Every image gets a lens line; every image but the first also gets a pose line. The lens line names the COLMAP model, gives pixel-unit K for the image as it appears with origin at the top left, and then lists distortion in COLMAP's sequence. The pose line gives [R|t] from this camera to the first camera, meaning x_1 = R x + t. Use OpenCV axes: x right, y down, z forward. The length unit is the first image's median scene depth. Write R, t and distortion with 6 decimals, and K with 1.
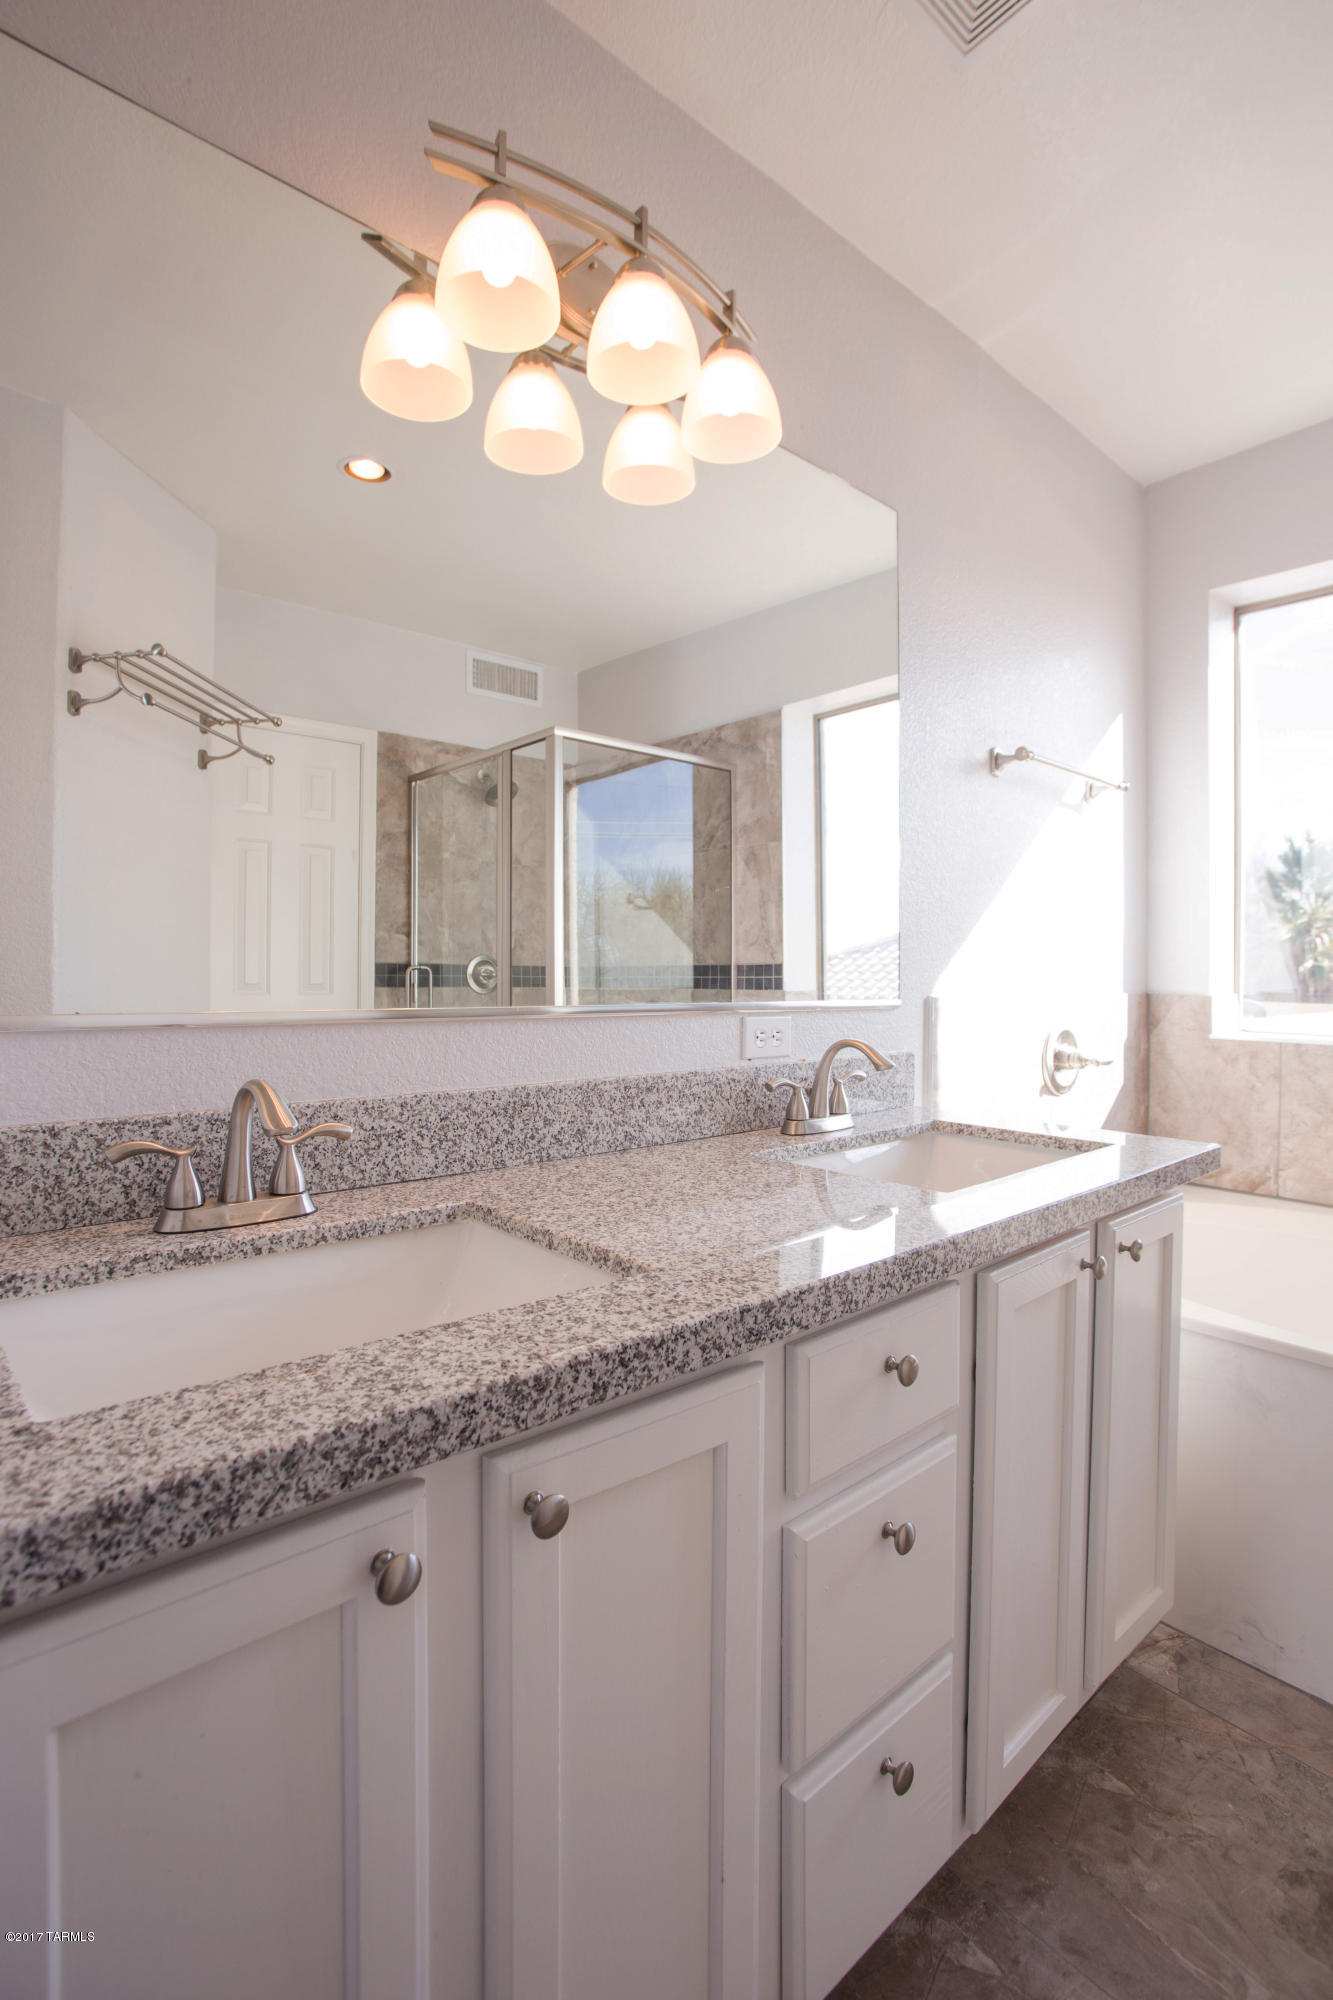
lens RADIAL K [[1005.1, 0, 662.5], [0, 1005.1, 1007.2], [0, 0, 1]] dist [-0.066555, 0.021139]
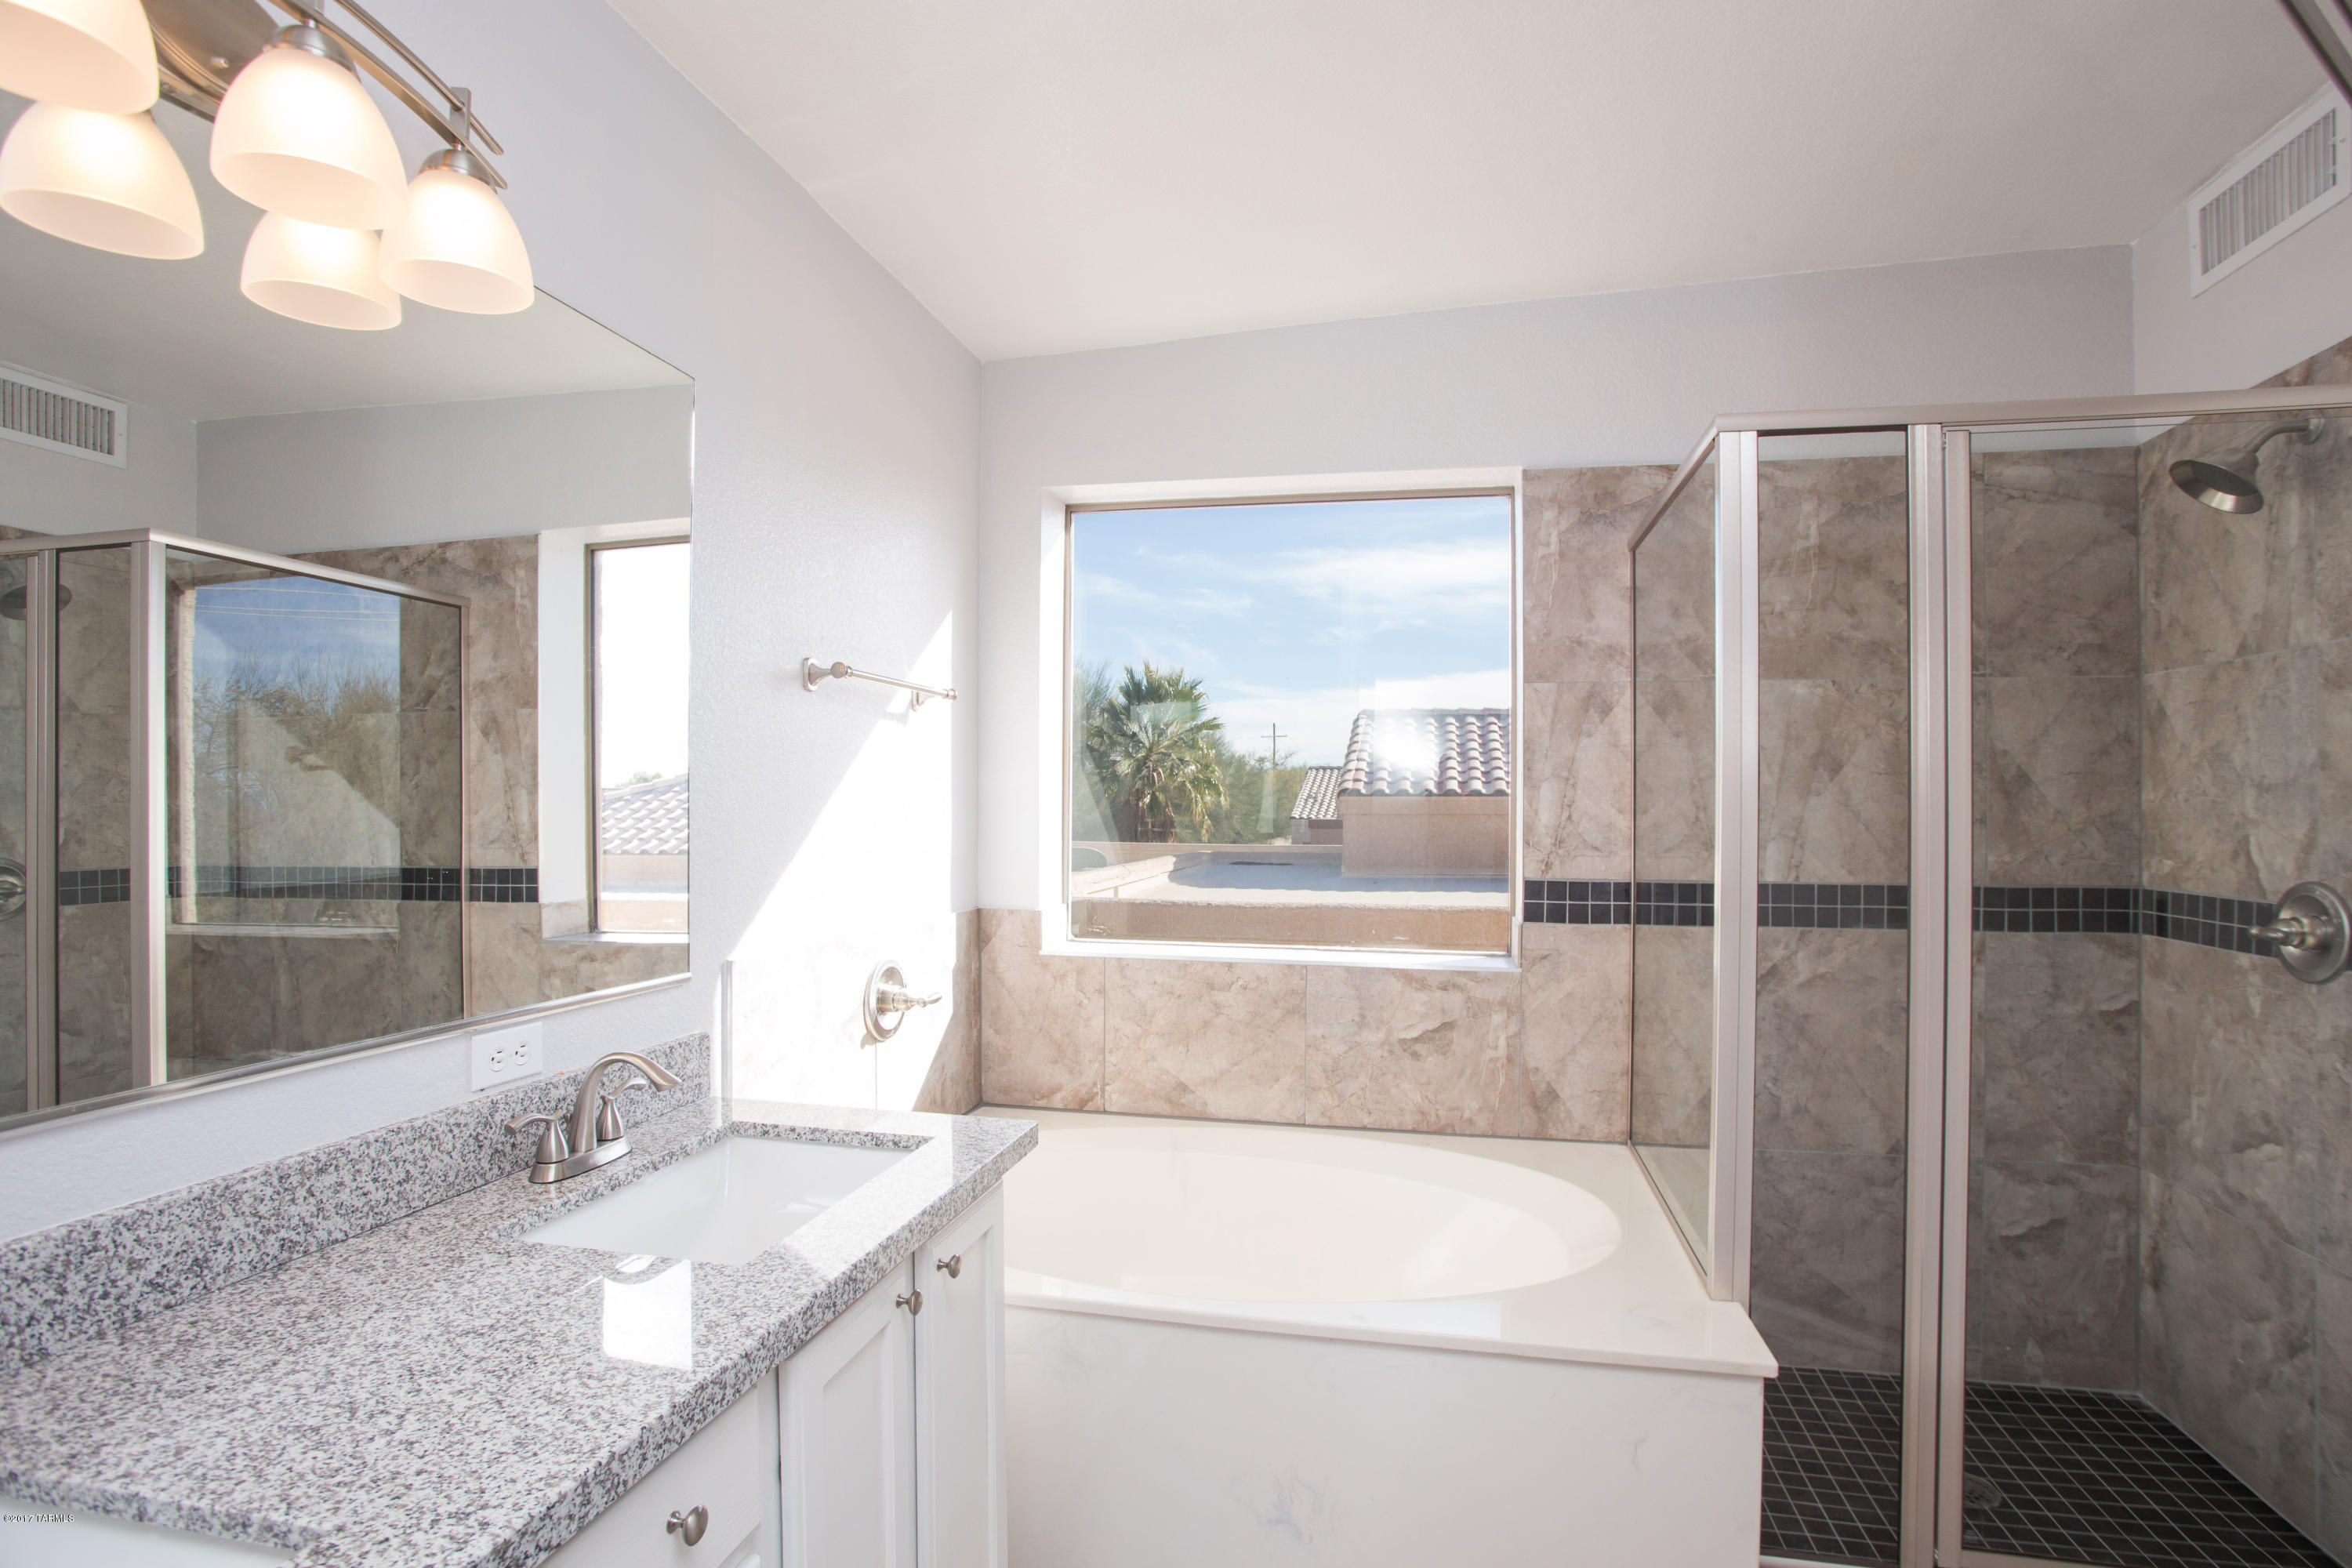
lens RADIAL K [[1182.0, 0, 1263.6], [0, 1182.0, 782.6], [0, 0, 1]] dist [-0.066555, 0.021139]
pose [[0.783336, -0.000530, 0.621598, 0.007665], [0.010360, 0.999872, -0.012203, -0.129722], [-0.621512, 0.015999, 0.783241, -0.051344]]
